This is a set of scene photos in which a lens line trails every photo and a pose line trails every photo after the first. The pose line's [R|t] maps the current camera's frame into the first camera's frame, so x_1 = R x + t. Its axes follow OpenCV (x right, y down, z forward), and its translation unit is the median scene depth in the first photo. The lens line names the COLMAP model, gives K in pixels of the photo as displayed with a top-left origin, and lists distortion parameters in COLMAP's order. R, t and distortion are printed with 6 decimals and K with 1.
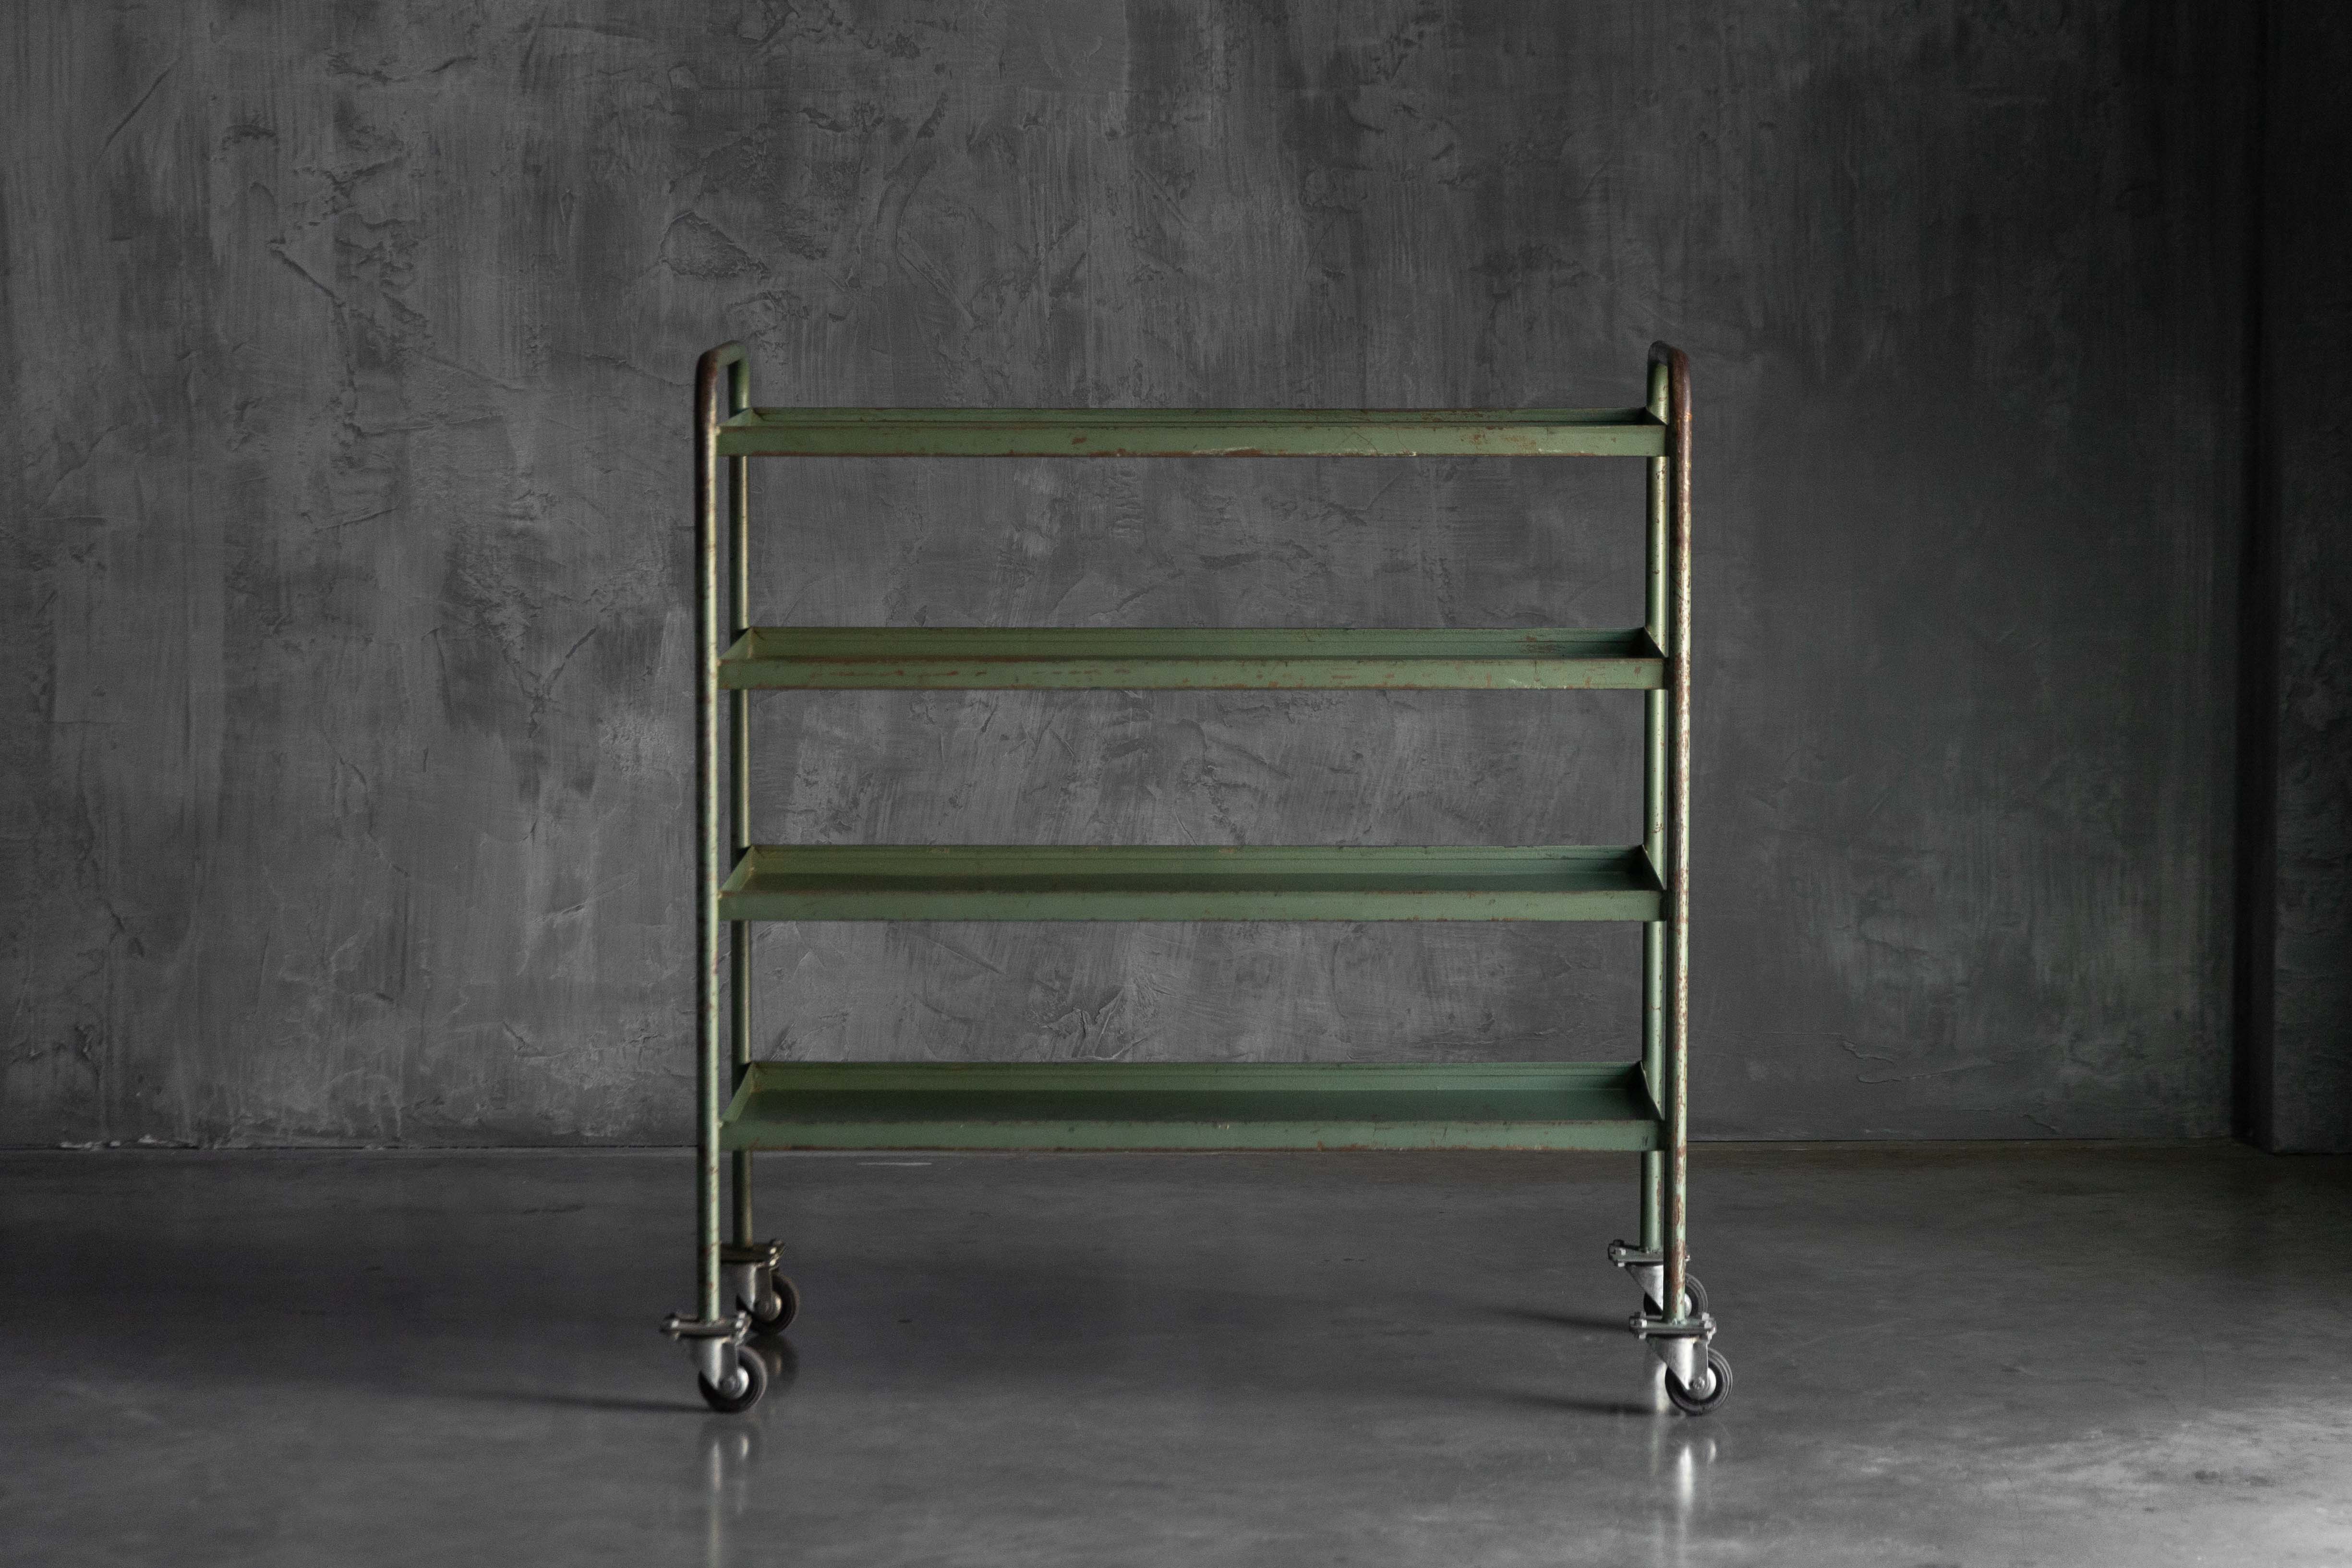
lens RADIAL K [[7051.6, 0, 1232.5], [0, 7051.6, 713.2], [0, 0, 1]] dist [0.062487, 0.000000]
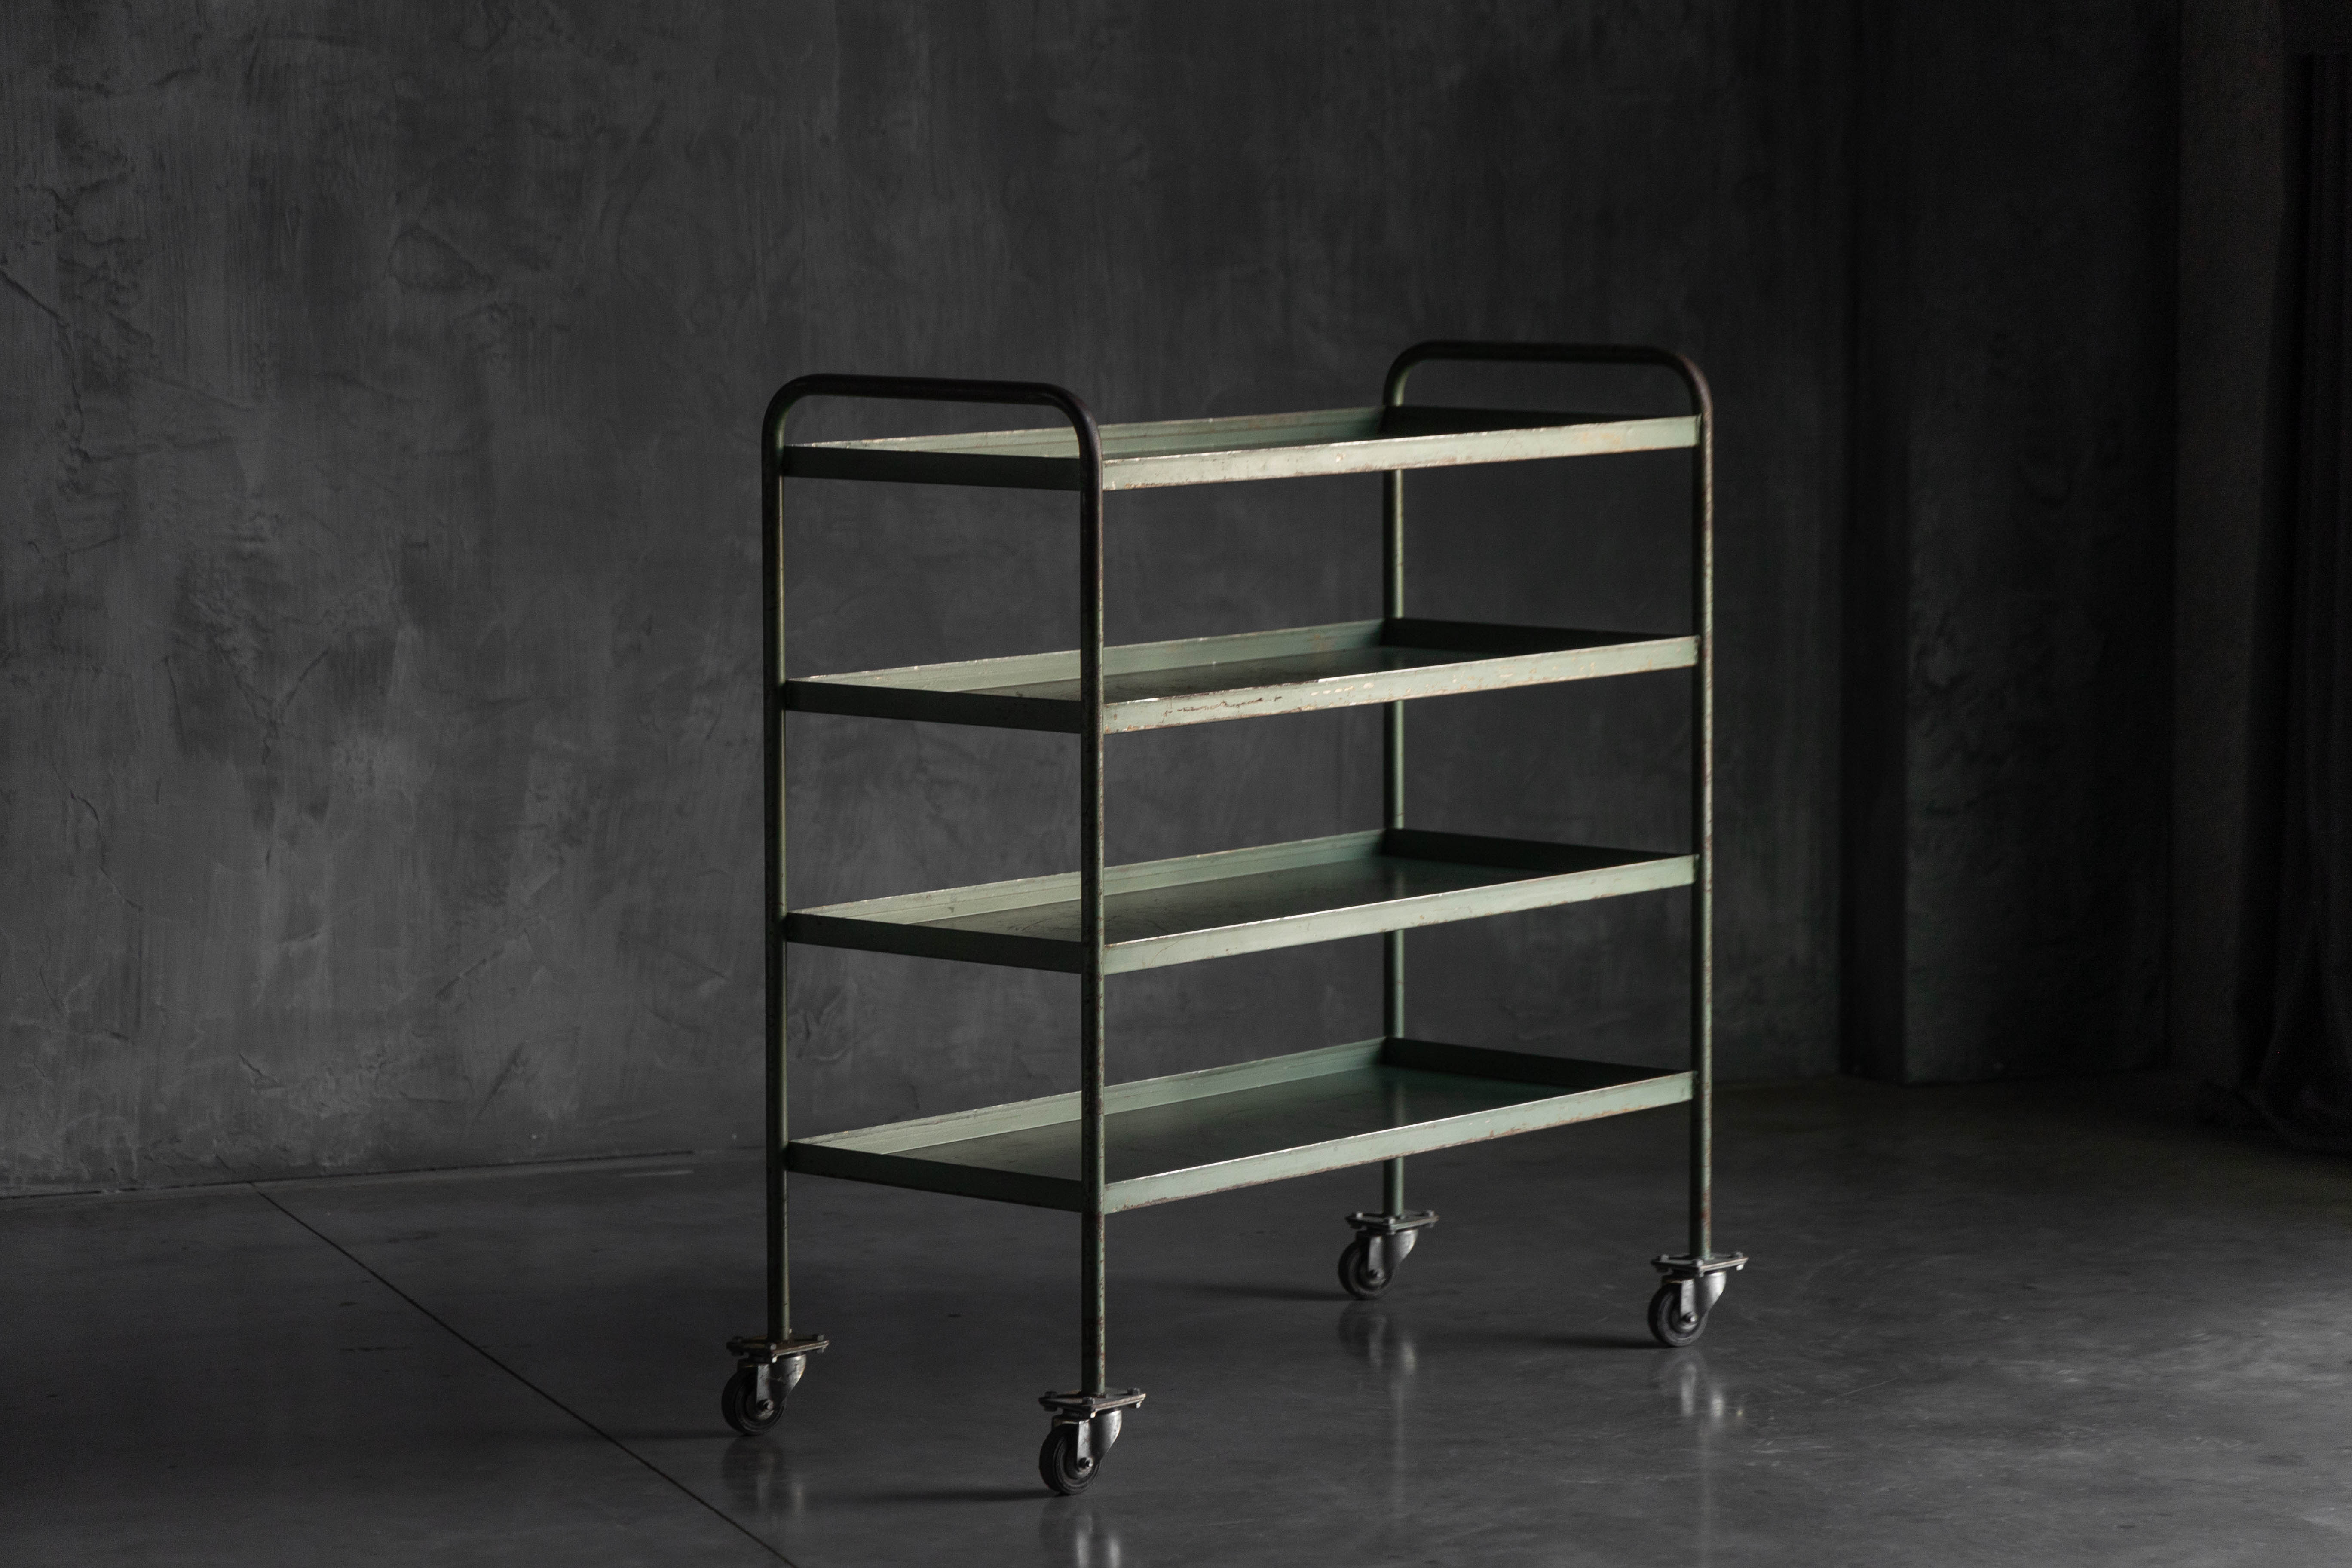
lens RADIAL K [[7270.6, 0, 1279.6], [0, 7270.6, 830.0], [0, 0, 1]] dist [0.122510, 0.000000]
pose [[0.939853, -0.044727, 0.338639, -0.311408], [0.038869, 0.998955, 0.024065, -0.006220], [-0.339361, -0.009455, 0.940609, -0.000370]]
